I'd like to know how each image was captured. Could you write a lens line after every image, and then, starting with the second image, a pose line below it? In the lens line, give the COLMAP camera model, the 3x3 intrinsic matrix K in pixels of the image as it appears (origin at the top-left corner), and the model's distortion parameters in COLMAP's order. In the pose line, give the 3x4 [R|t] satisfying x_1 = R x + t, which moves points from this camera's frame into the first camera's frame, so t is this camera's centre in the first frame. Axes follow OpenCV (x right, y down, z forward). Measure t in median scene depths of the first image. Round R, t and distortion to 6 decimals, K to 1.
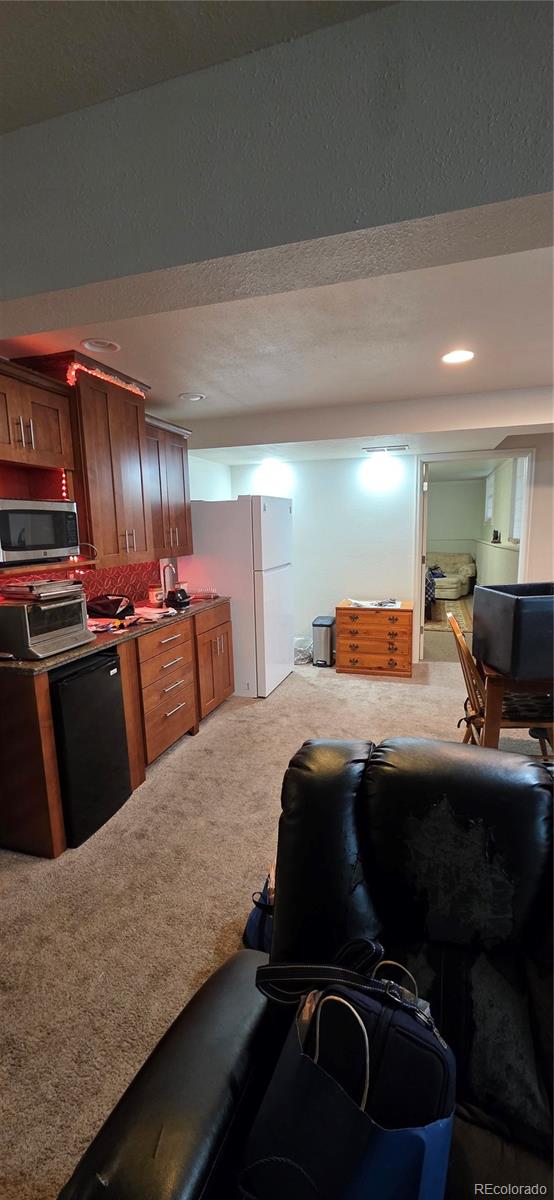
lens RADIAL K [[490.6, 0, 277.9], [0, 490.6, 616.0], [0, 0, 1]] dist [-0.000043, 0.000130]
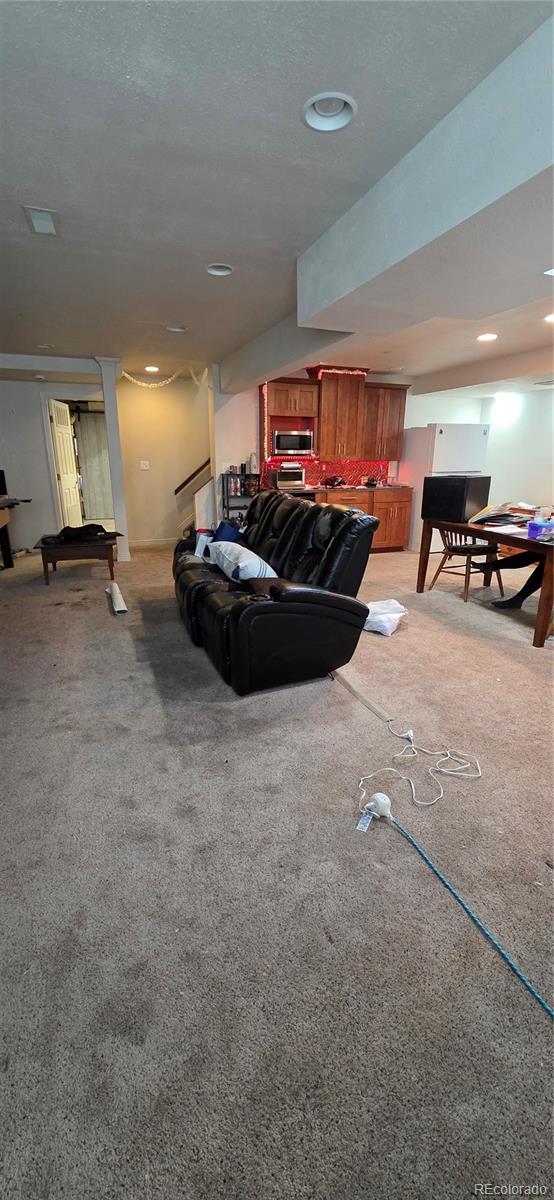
lens RADIAL K [[477.7, 0, 273.1], [0, 477.7, 598.7], [0, 0, 1]] dist [-0.000029, 0.000614]
pose [[0.596471, 0.259910, -0.759387, 1.423498], [-0.163249, 0.965627, 0.202272, 0.118263], [0.785857, 0.003320, 0.618399, -0.578778]]
